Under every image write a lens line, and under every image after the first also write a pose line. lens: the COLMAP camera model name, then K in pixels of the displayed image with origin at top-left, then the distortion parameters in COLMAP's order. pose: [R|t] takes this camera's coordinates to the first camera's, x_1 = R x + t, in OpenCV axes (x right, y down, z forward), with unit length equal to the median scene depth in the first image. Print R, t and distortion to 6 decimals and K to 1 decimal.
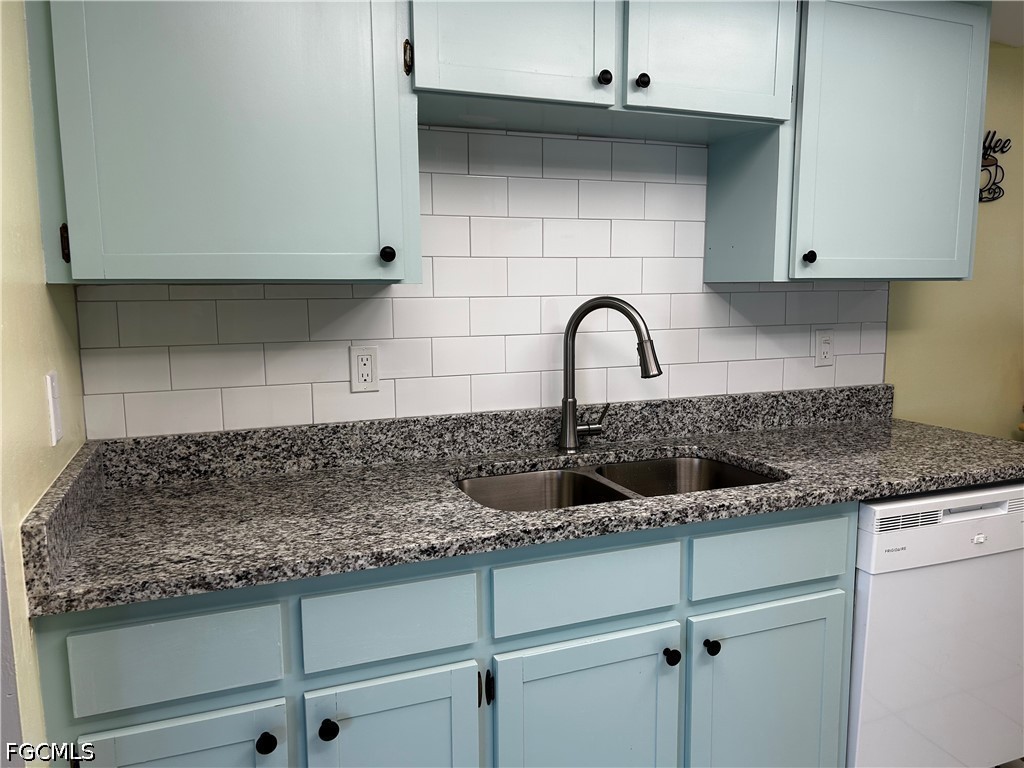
lens RADIAL K [[791.0, 0, 512.0], [0, 791.0, 384.0], [0, 0, 1]] dist [0.041737, -0.075255]
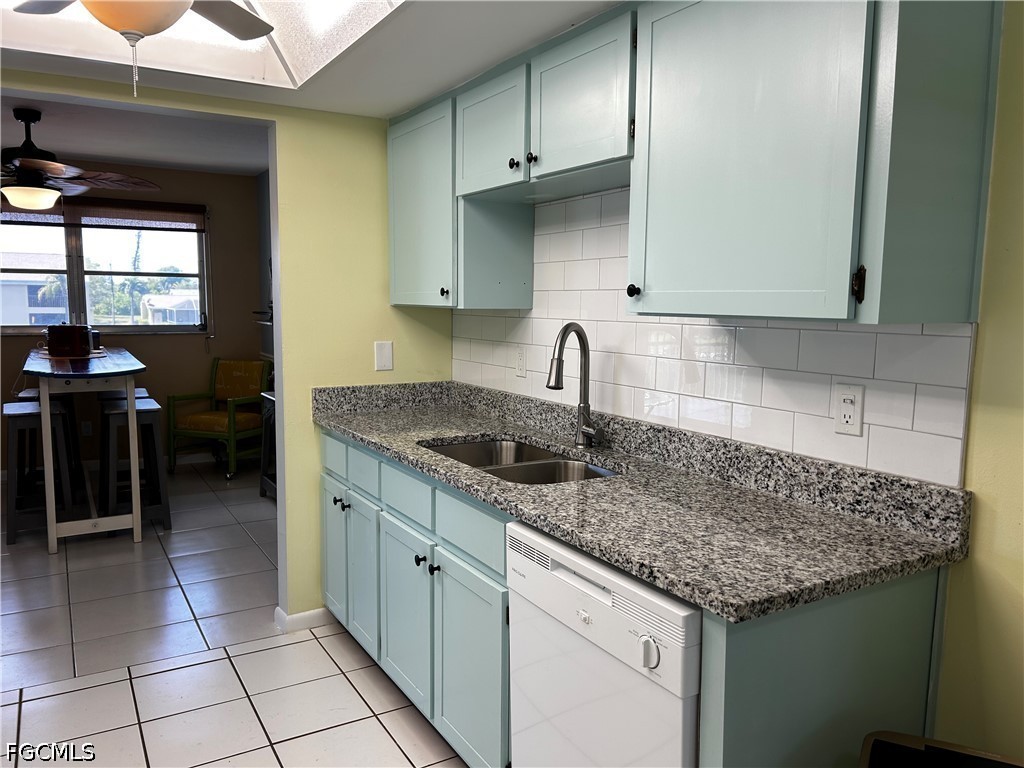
lens RADIAL K [[791.0, 0, 512.0], [0, 791.0, 384.0], [0, 0, 1]] dist [0.041737, -0.075255]
pose [[0.143555, 0.113571, -0.983104, 1.125943], [-0.139645, 0.985778, 0.093489, -0.099383], [0.979740, 0.123865, 0.157373, 0.611578]]
